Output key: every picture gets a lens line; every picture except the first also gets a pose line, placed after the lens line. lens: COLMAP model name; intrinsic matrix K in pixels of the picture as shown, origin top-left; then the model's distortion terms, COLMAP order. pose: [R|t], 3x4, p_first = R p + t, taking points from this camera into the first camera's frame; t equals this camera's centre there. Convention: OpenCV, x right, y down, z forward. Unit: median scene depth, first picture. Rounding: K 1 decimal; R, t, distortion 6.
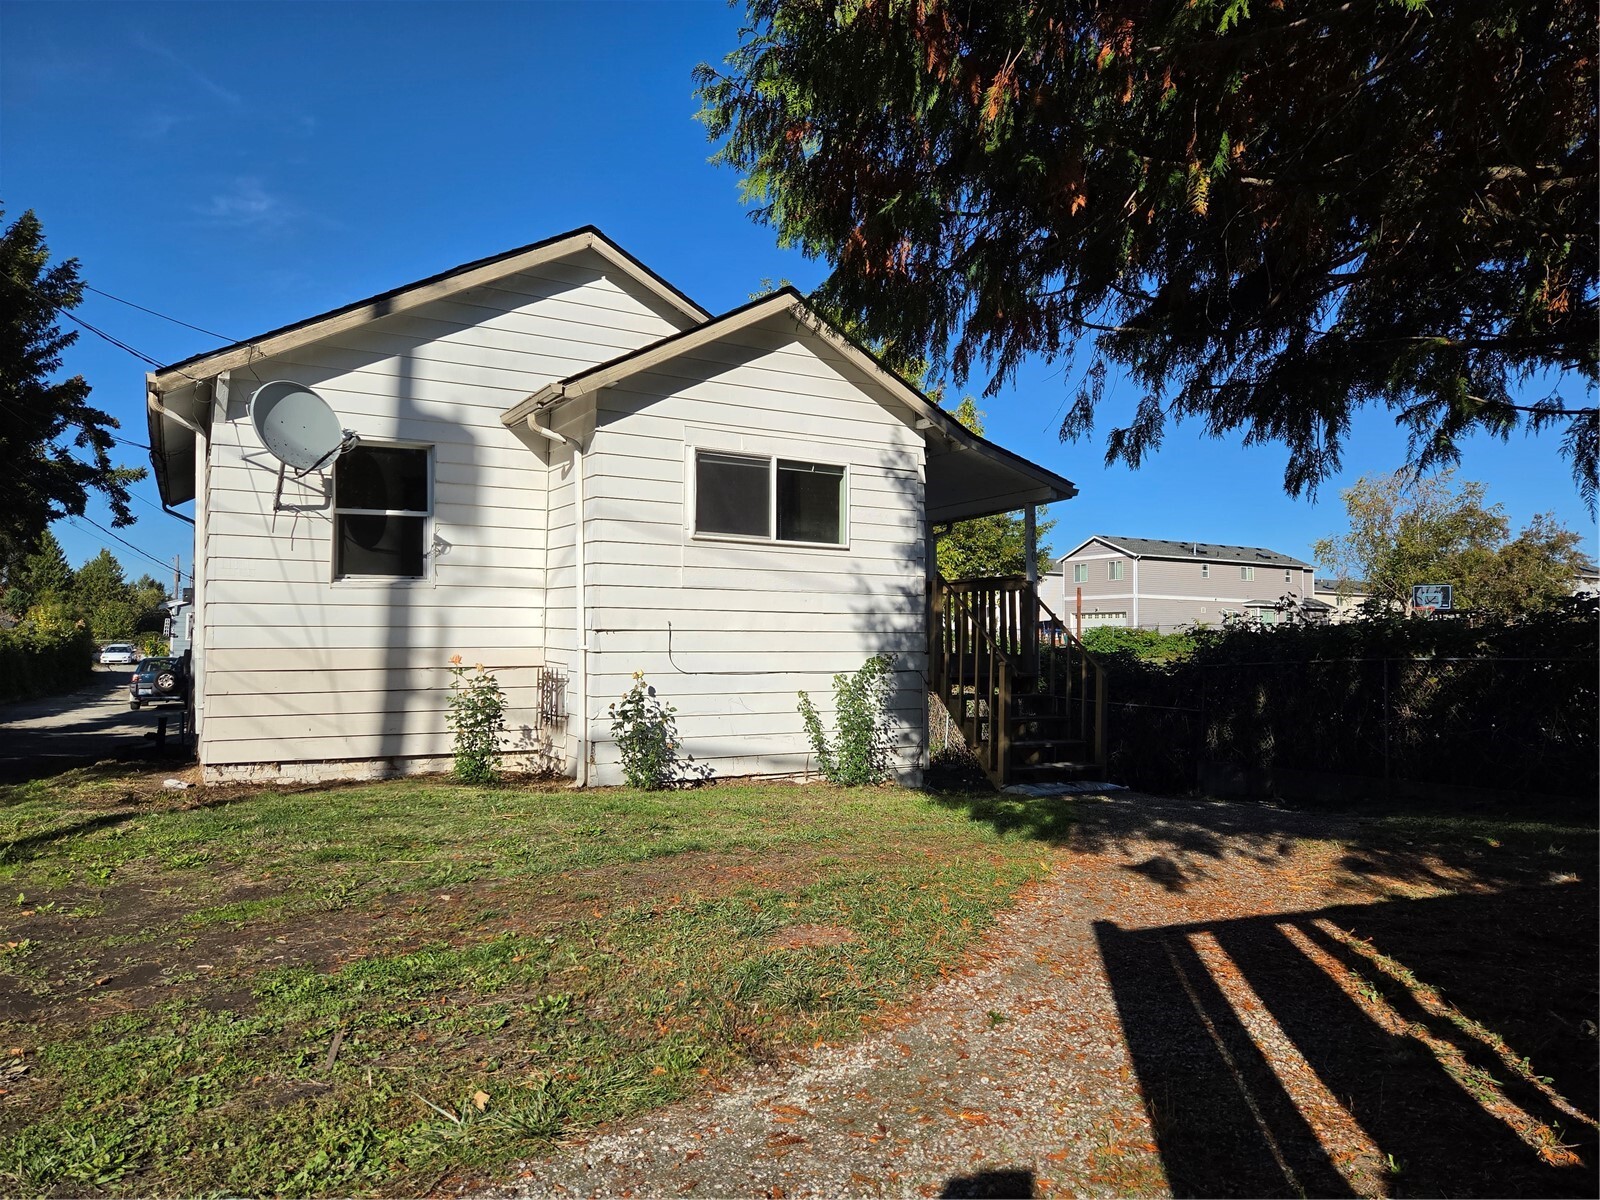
lens RADIAL K [[1073.5, 0, 800.8], [0, 1073.5, 576.7], [0, 0, 1]] dist [0.074548, -0.069295]
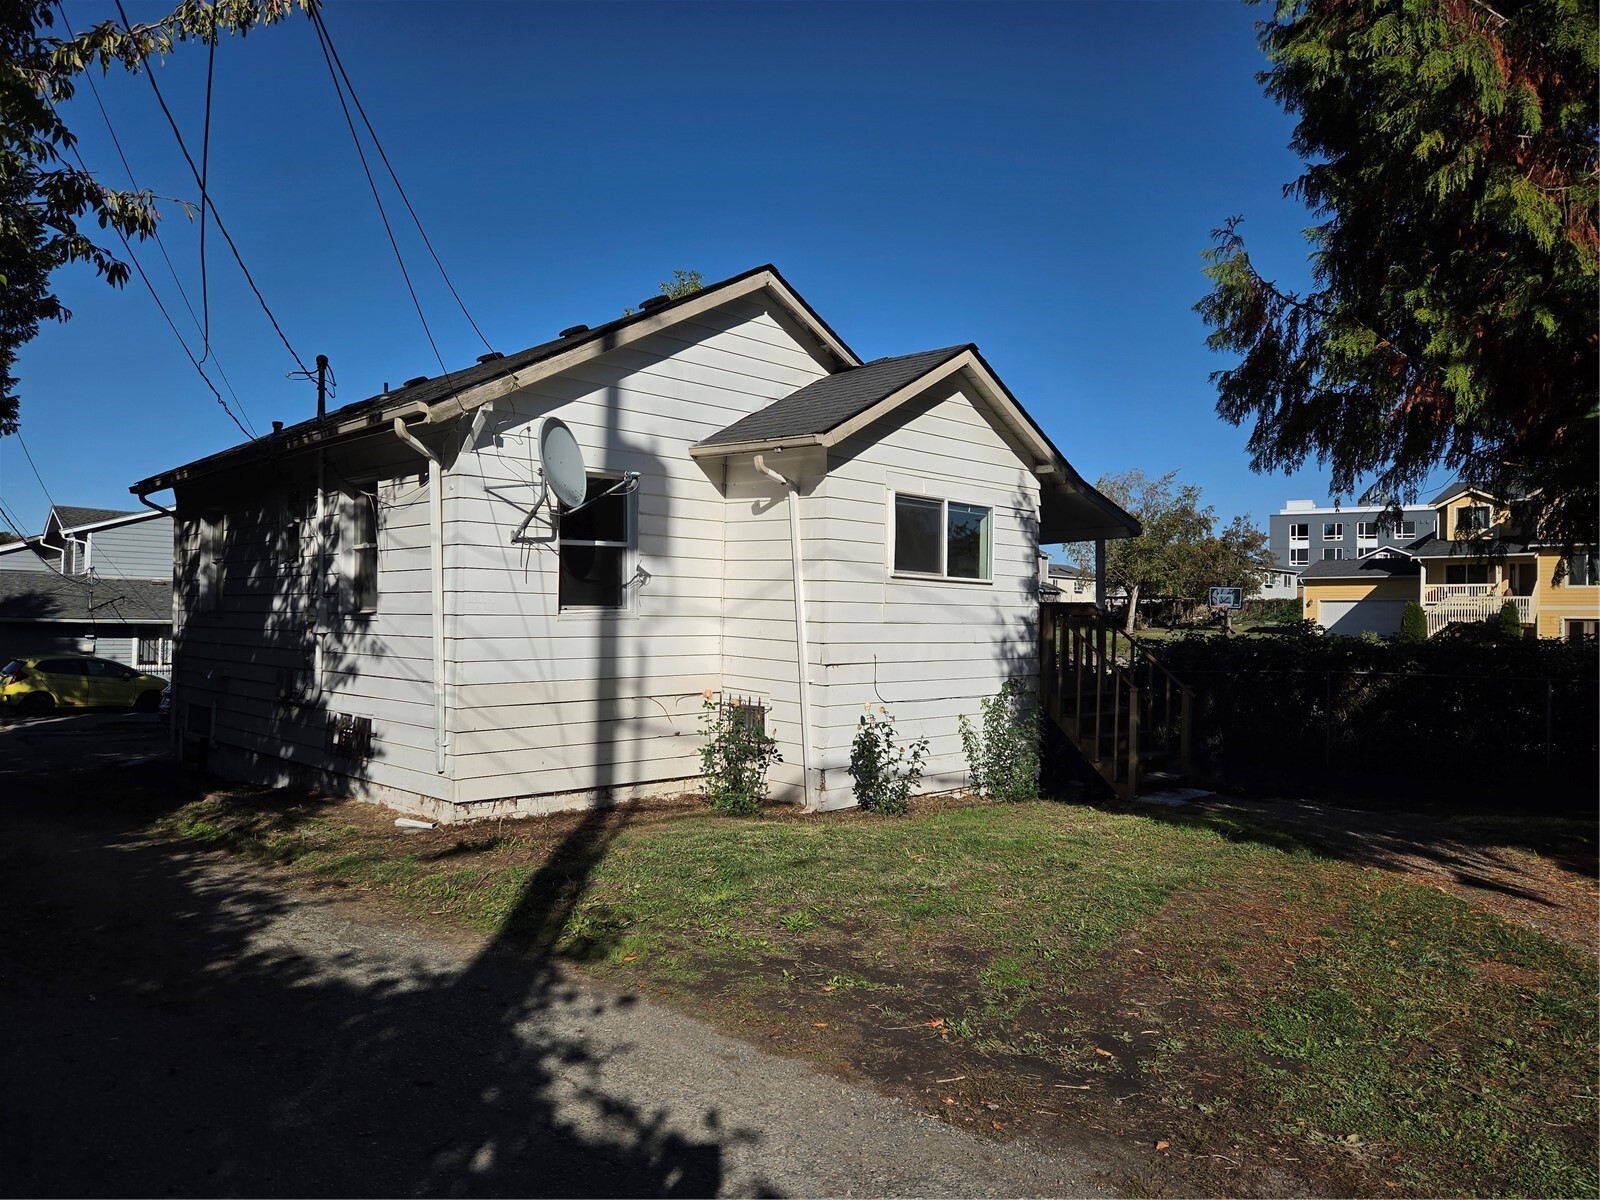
lens RADIAL K [[1072.4, 0, 799.3], [0, 1072.4, 590.2], [0, 0, 1]] dist [0.077063, -0.068050]
pose [[0.967044, 0.017406, 0.254015, -0.438851], [-0.027916, 0.998894, 0.037832, -0.057224], [-0.253075, -0.043677, 0.966460, -0.010254]]
